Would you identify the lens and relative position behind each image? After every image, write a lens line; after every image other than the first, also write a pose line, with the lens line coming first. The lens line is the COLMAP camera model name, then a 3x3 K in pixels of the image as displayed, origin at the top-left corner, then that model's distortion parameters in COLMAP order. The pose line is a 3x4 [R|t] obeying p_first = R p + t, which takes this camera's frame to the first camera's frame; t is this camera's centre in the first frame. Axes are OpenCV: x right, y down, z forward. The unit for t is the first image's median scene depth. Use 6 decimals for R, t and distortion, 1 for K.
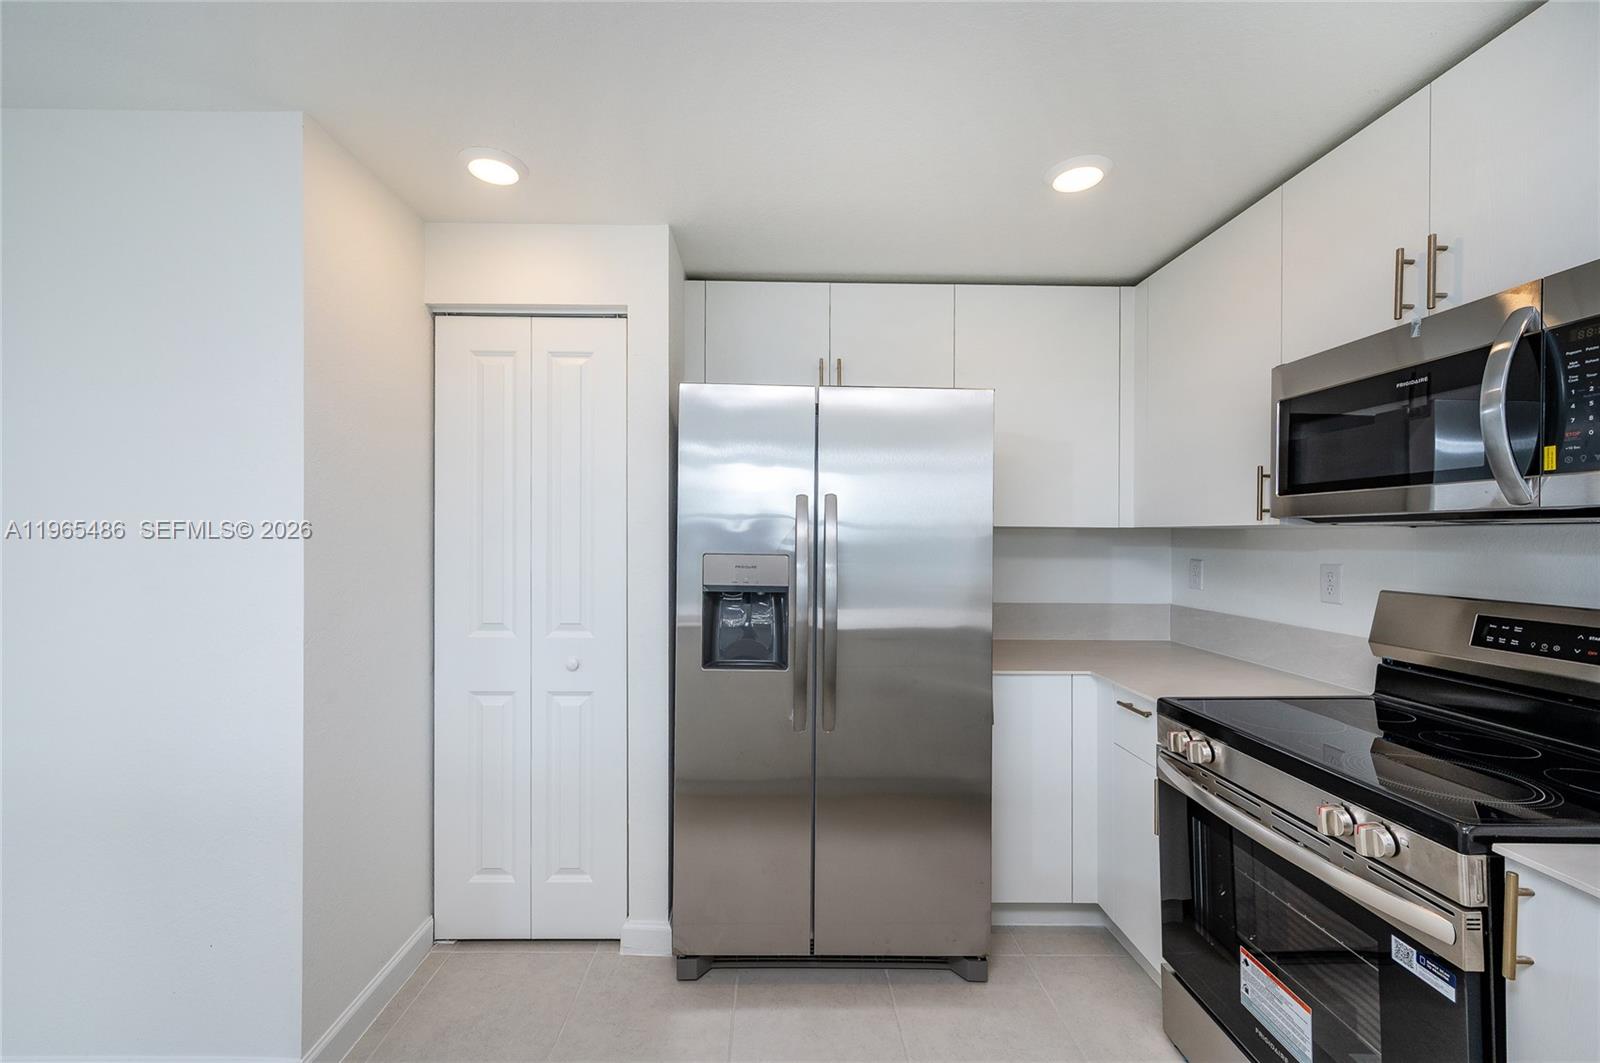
lens RADIAL K [[640.0, 0, 793.8], [0, 640.0, 520.2], [0, 0, 1]] dist [0.008109, -0.000350]
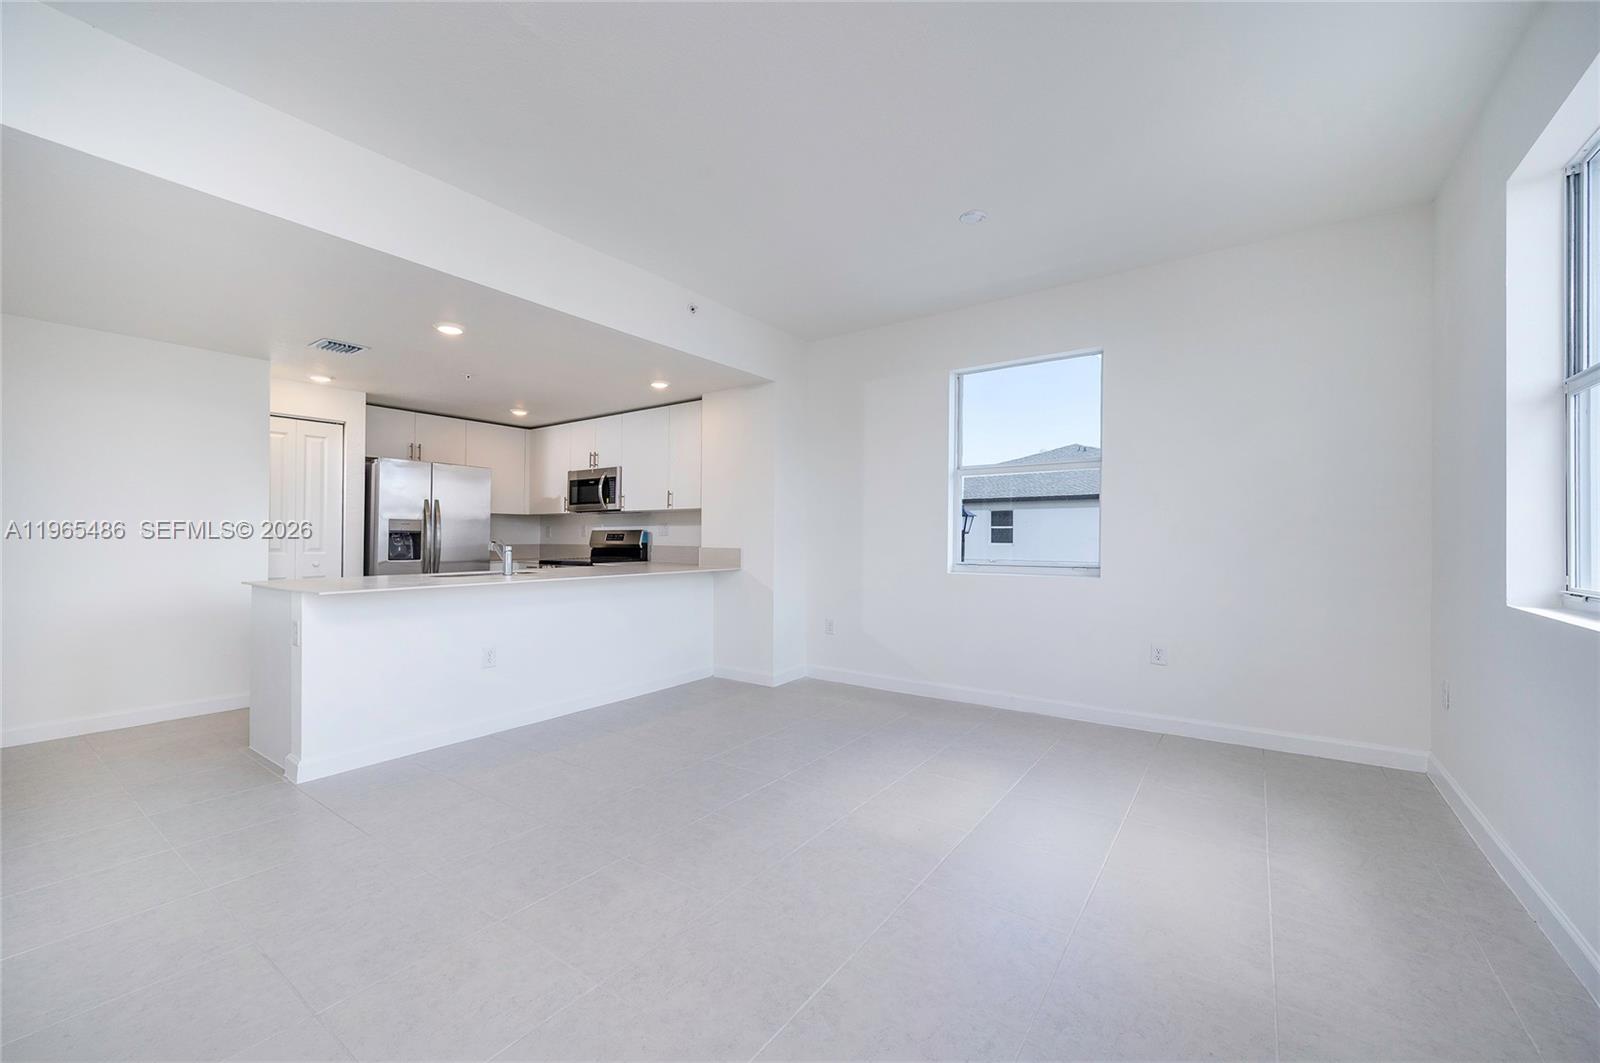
lens RADIAL K [[640.0, 0, 784.6], [0, 640.0, 525.2], [0, 0, 1]] dist [0.008109, -0.000350]
pose [[0.604567, 0.007158, 0.796522, -1.320366], [-0.013119, 0.999913, 0.000972, 0.052725], [-0.796447, -0.011037, 0.604608, -2.041573]]
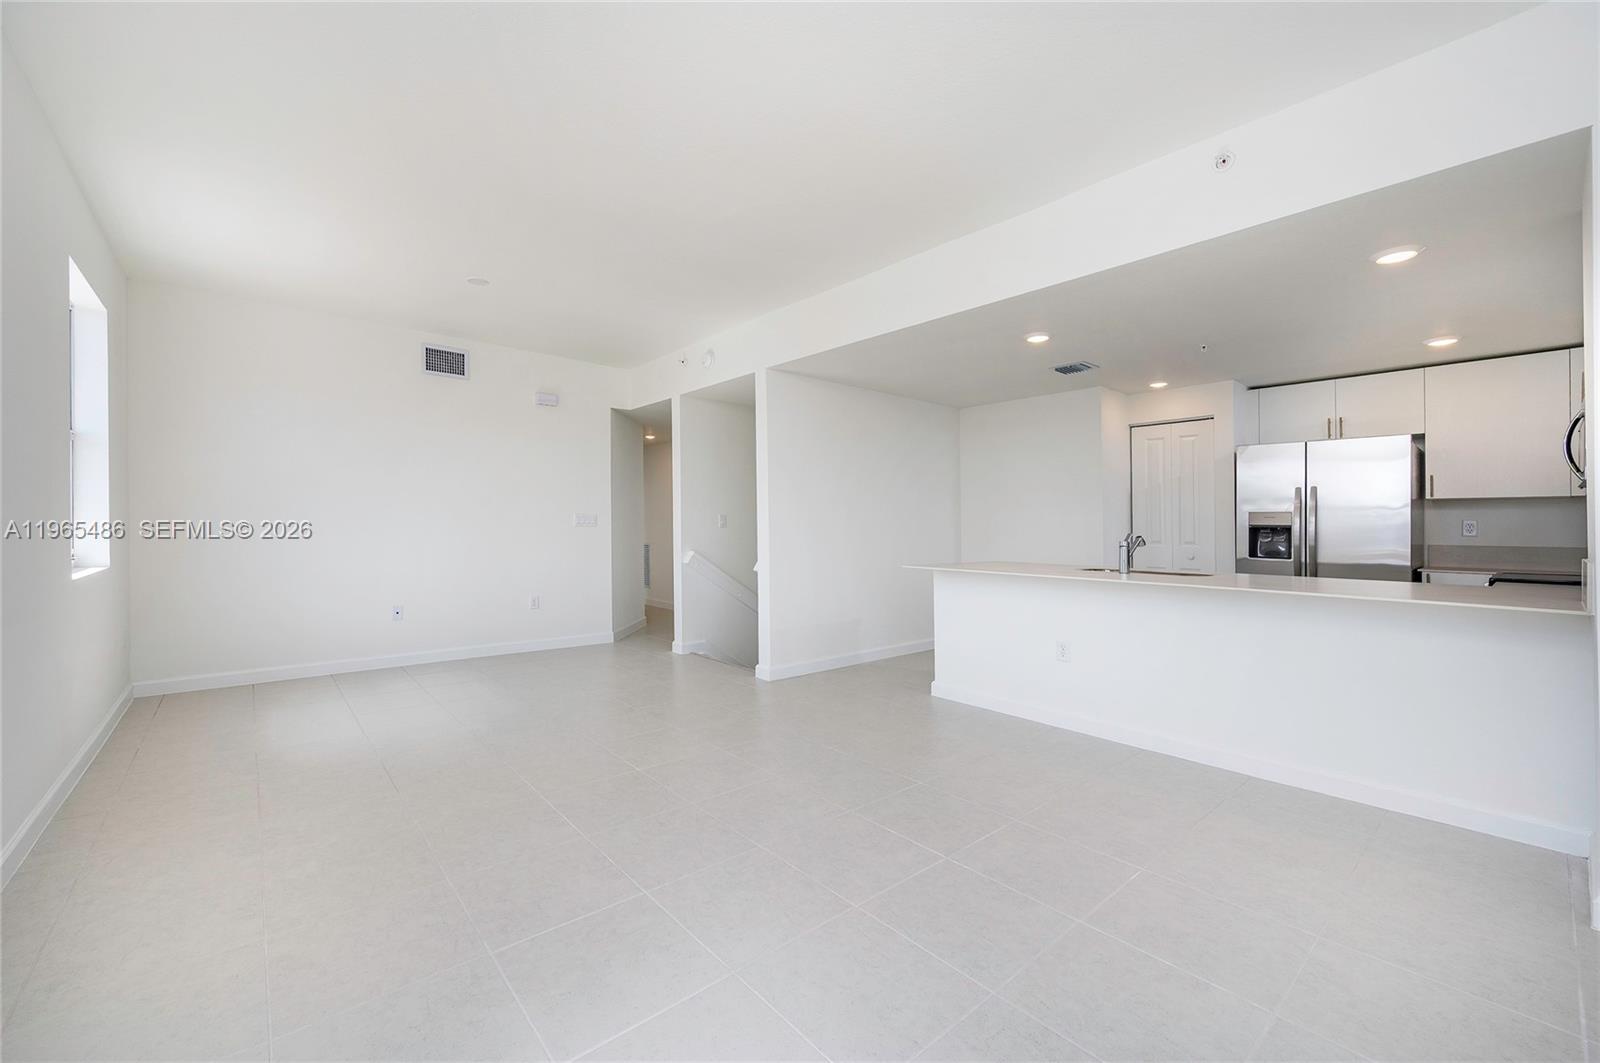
lens RADIAL K [[640.0, 0, 784.5], [0, 640.0, 523.5], [0, 0, 1]] dist [0.008109, -0.000350]
pose [[0.628262, -0.001348, -0.778001, 0.685775], [0.008637, 0.999949, 0.005242, 0.066073], [0.777954, -0.010013, 0.628242, -2.036007]]
